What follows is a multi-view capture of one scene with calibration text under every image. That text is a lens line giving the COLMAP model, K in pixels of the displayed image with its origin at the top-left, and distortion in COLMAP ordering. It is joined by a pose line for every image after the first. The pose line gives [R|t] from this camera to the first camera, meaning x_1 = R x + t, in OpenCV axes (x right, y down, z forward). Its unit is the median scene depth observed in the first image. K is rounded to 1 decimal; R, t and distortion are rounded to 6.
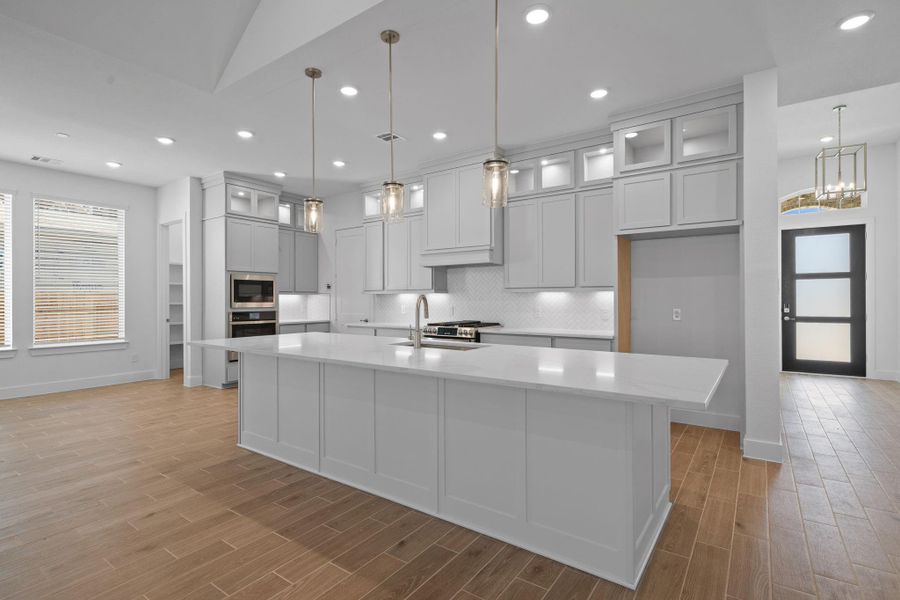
lens RADIAL K [[429.5, 0, 453.1], [0, 429.5, 301.1], [0, 0, 1]] dist [-0.027527, 0.026967]
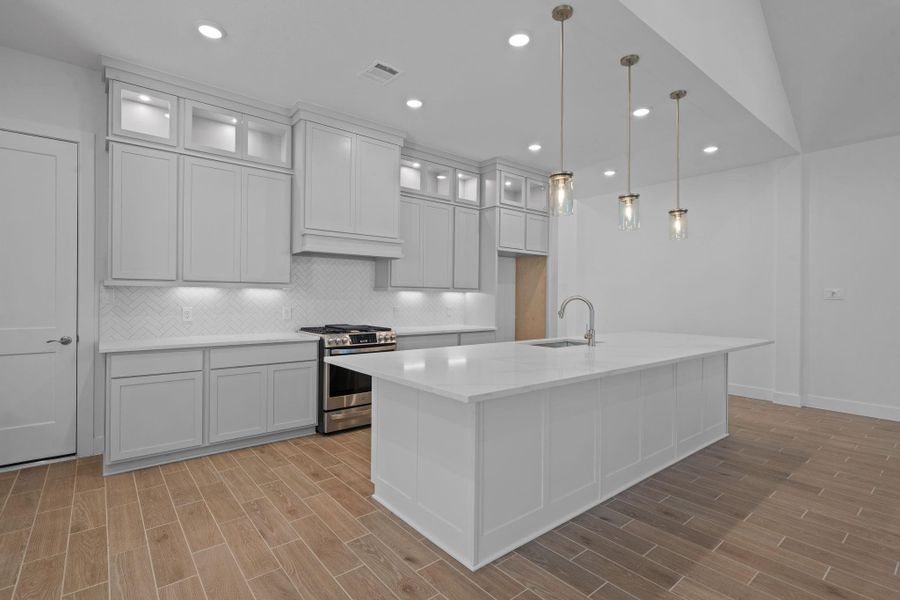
lens RADIAL K [[429.5, 0, 453.1], [0, 429.5, 301.1], [0, 0, 1]] dist [-0.027527, 0.026967]
pose [[0.273823, 0.003460, 0.961774, -0.980845], [-0.007616, 0.999970, -0.001430, 0.001718], [-0.961750, -0.006933, 0.273841, 0.841049]]
